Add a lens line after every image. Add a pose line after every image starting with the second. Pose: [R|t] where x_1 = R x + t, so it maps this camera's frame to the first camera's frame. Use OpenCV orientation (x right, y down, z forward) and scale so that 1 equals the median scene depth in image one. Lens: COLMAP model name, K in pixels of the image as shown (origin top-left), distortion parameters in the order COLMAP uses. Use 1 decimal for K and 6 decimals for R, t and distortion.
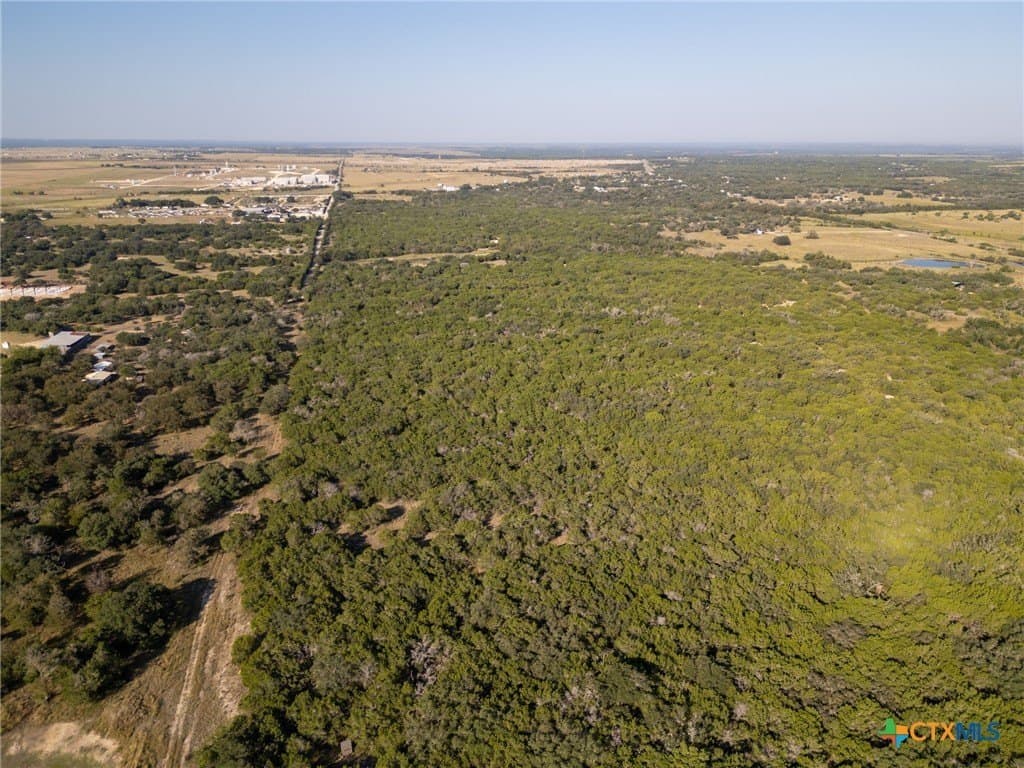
lens RADIAL K [[717.8, 0, 513.0], [0, 717.8, 385.9], [0, 0, 1]] dist [0.092593, -0.089601]
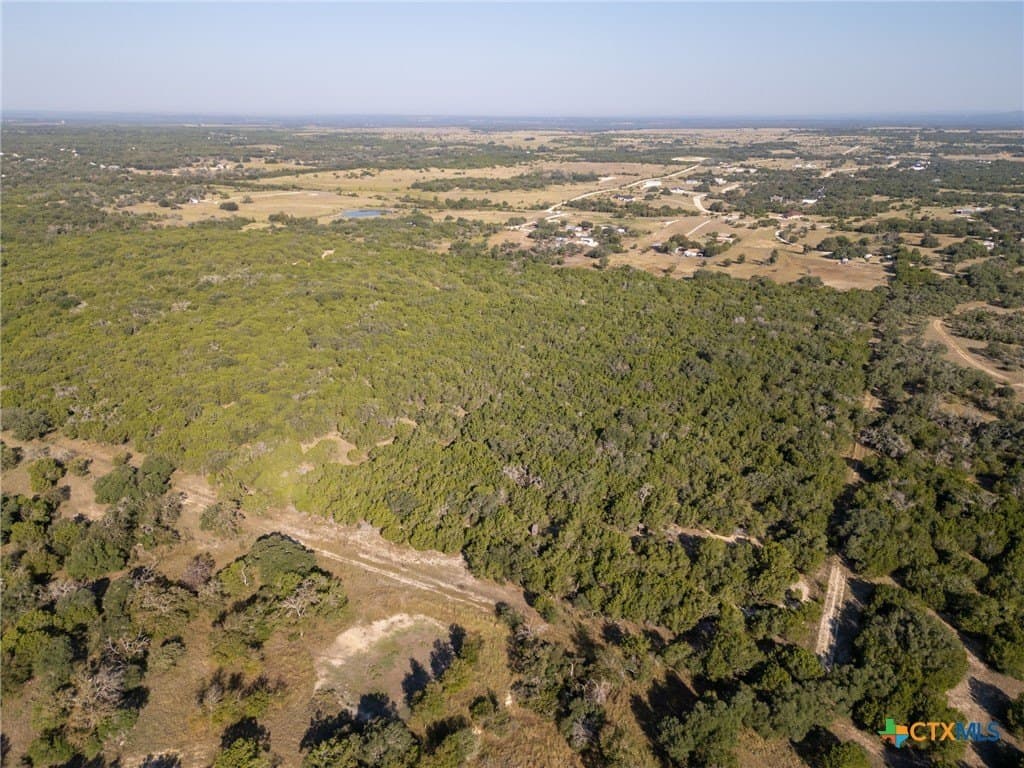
lens RADIAL K [[717.8, 0, 513.0], [0, 717.8, 385.9], [0, 0, 1]] dist [0.092593, -0.089601]
pose [[0.642317, -0.273857, 0.715843, -0.116342], [0.247287, 0.958085, 0.144644, -0.000888], [-0.725451, 0.084112, 0.683115, 0.000566]]
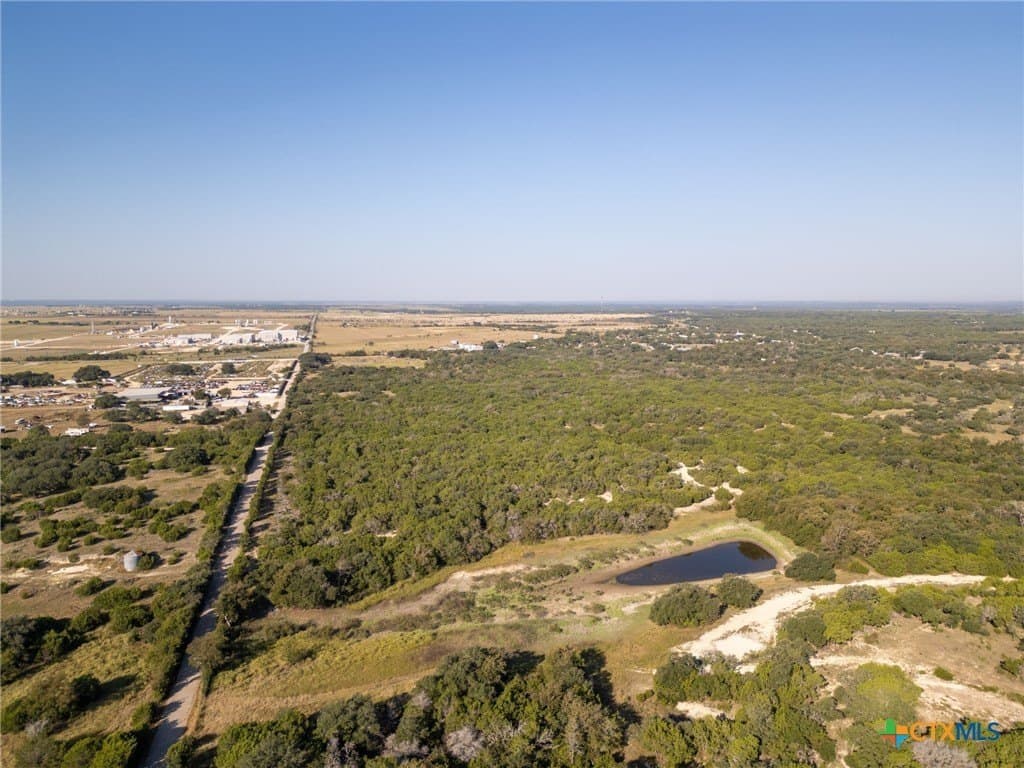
lens RADIAL K [[717.8, 0, 513.0], [0, 717.8, 385.9], [0, 0, 1]] dist [0.092593, -0.089601]
pose [[0.998959, -0.006905, 0.045092, -0.082109], [0.016035, 0.978549, -0.205390, -0.097662], [-0.042707, 0.205899, 0.977641, 0.342998]]
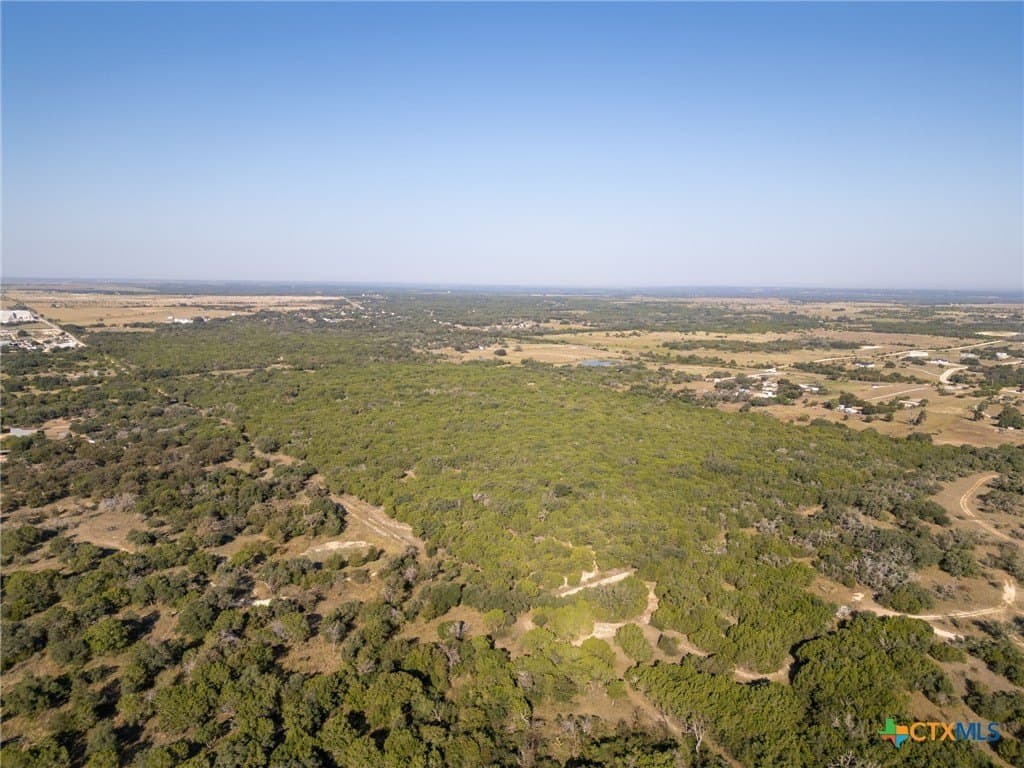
lens RADIAL K [[717.8, 0, 513.0], [0, 717.8, 385.9], [0, 0, 1]] dist [0.092593, -0.089601]
pose [[0.909718, -0.053670, 0.411743, -0.098687], [0.126533, 0.980280, -0.151788, 0.040717], [-0.395477, 0.190184, 0.898570, -0.121390]]
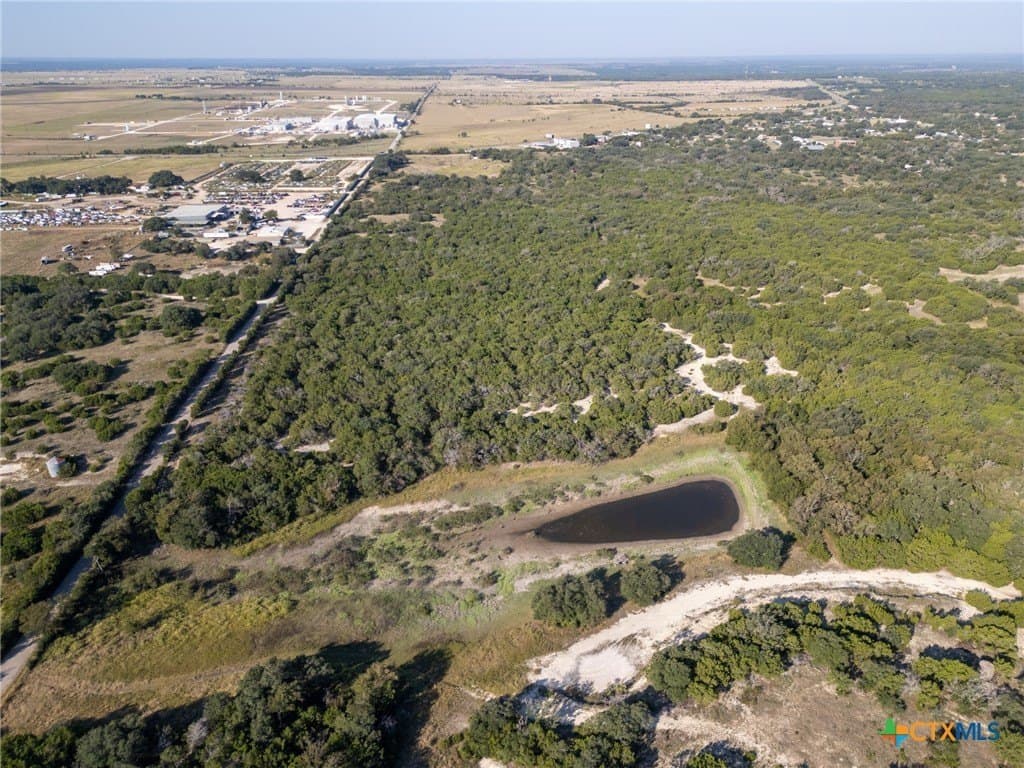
lens RADIAL K [[717.8, 0, 513.0], [0, 717.8, 385.9], [0, 0, 1]] dist [0.092593, -0.089601]
pose [[0.989869, 0.052503, -0.131922, -0.039160], [-0.039183, 0.994052, 0.101610, -0.132090], [0.136473, -0.095411, 0.986038, 0.367673]]
